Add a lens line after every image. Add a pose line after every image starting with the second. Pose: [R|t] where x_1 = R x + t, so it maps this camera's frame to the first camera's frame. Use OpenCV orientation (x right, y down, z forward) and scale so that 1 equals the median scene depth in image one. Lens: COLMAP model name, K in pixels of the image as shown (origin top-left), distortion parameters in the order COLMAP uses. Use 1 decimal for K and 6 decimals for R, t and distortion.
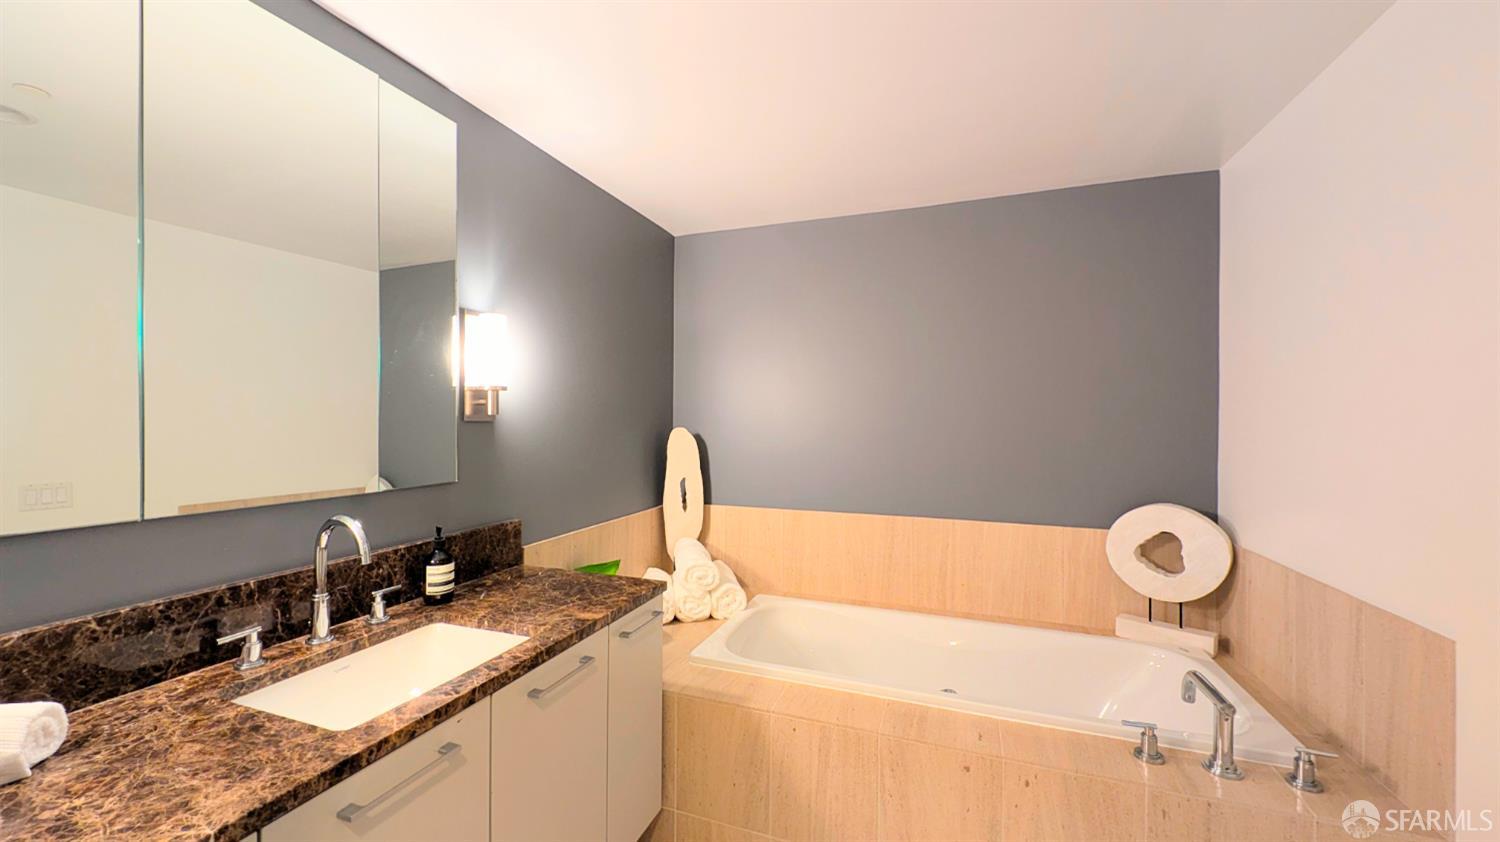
lens RADIAL K [[561.0, 0, 745.8], [0, 561.0, 418.2], [0, 0, 1]] dist [0.000642, -0.003085]
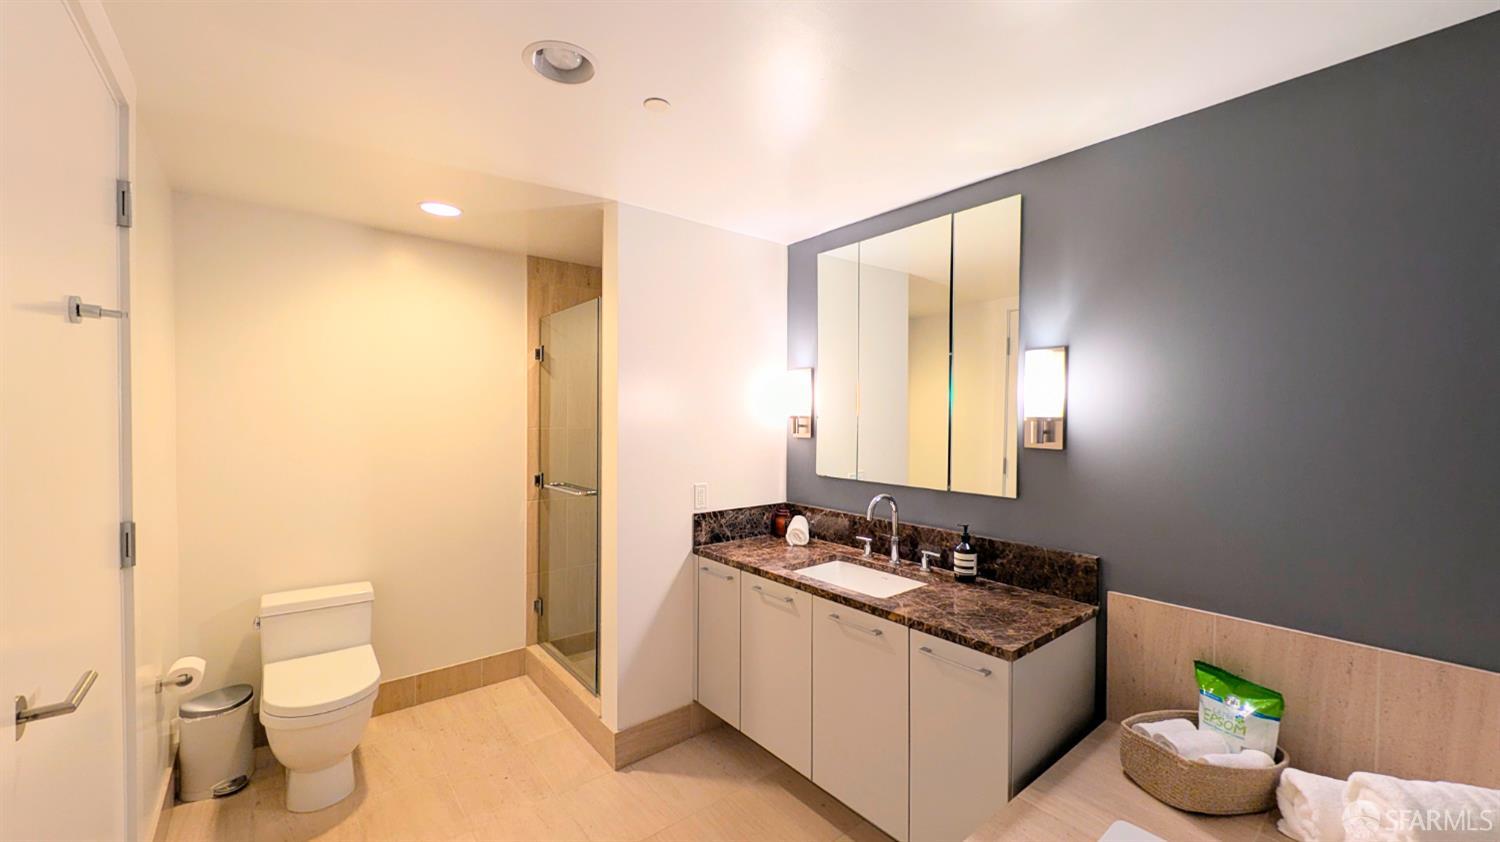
lens RADIAL K [[561.0, 0, 746.2], [0, 561.0, 423.8], [0, 0, 1]] dist [0.000642, -0.003085]
pose [[-0.499768, 0.002976, -0.866154, 0.898159], [-0.005976, 0.999958, 0.006884, -0.057166], [0.866139, 0.008617, -0.499729, 1.243465]]
